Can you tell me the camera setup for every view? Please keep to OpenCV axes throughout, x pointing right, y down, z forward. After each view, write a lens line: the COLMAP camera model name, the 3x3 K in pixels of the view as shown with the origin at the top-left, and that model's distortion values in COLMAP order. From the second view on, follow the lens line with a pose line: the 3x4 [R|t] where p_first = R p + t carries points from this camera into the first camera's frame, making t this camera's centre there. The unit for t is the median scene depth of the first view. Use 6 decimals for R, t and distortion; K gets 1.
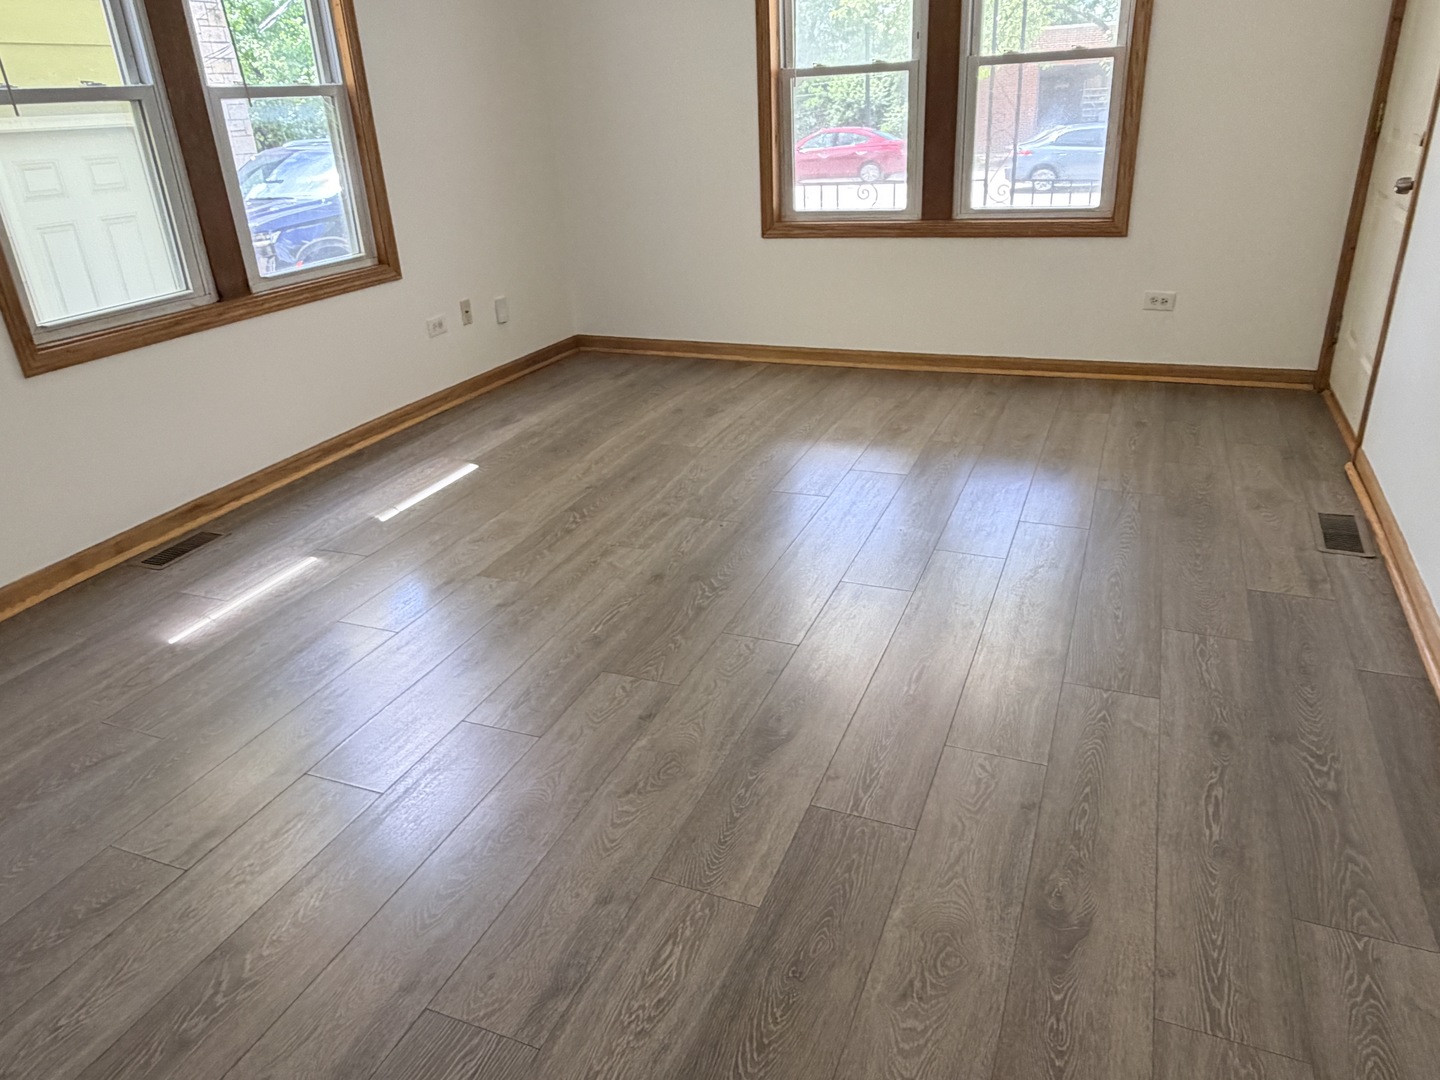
lens RADIAL K [[1017.7, 0, 721.2], [0, 1017.7, 544.3], [0, 0, 1]] dist [0.000673, 0.000005]
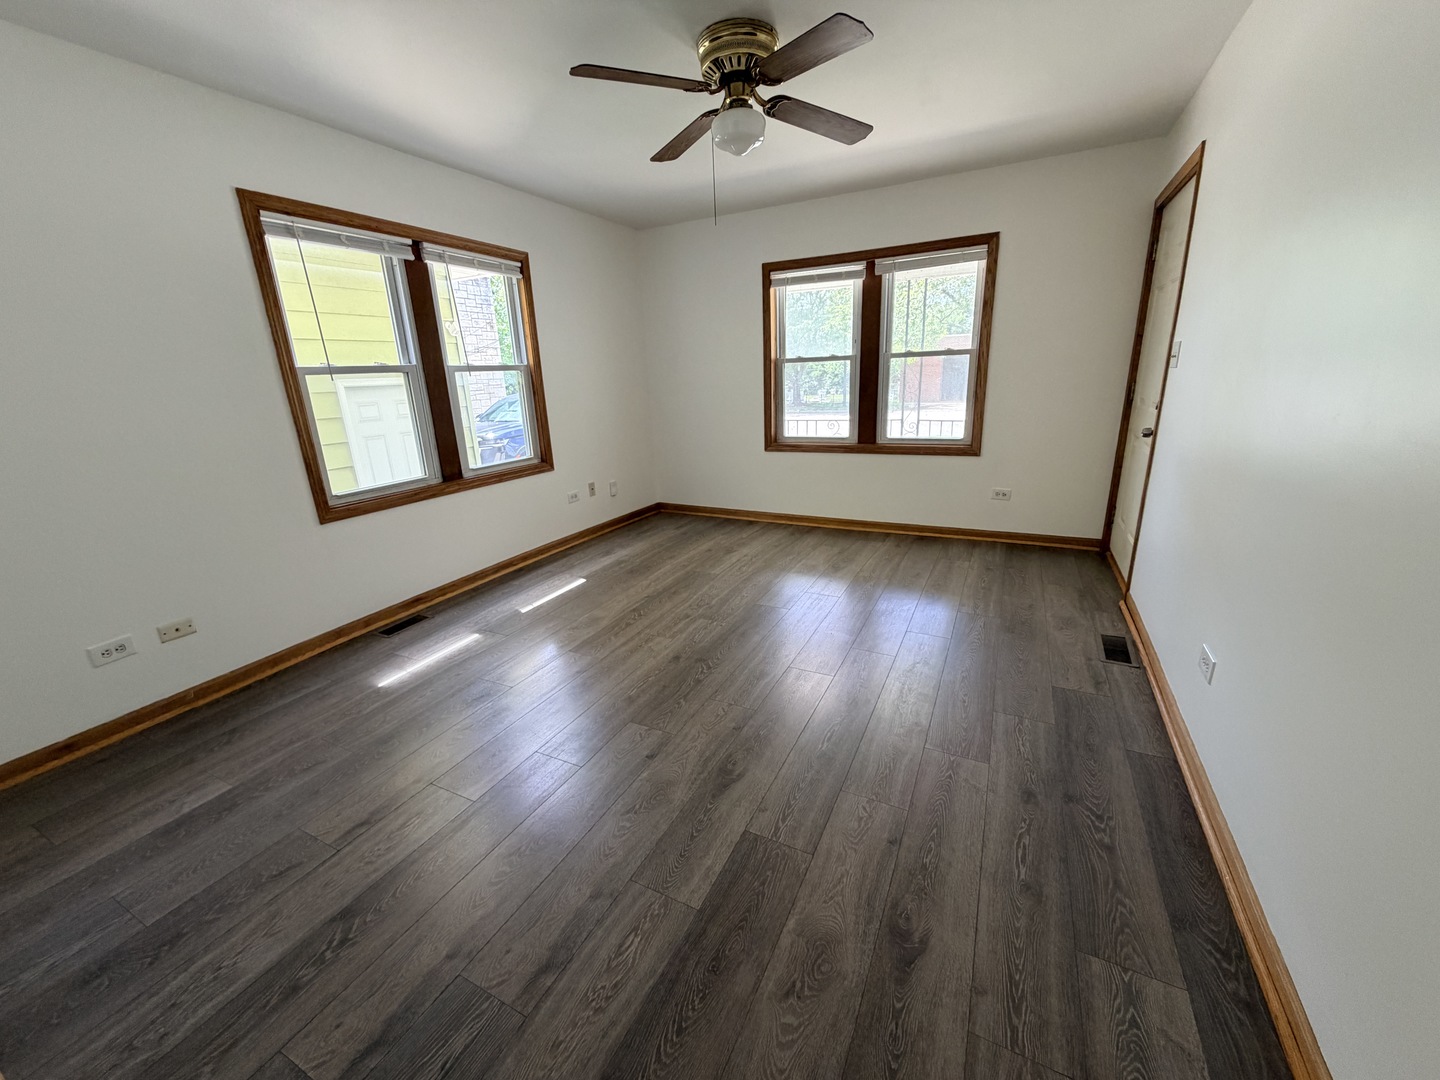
lens RADIAL K [[575.8, 0, 730.8], [0, 575.8, 534.9], [0, 0, 1]] dist [0.000034, -0.000374]
pose [[0.997107, 0.032497, -0.068718, 0.084651], [-0.041243, 0.990663, -0.129942, -0.048544], [0.063854, 0.132400, 0.989137, 0.077921]]
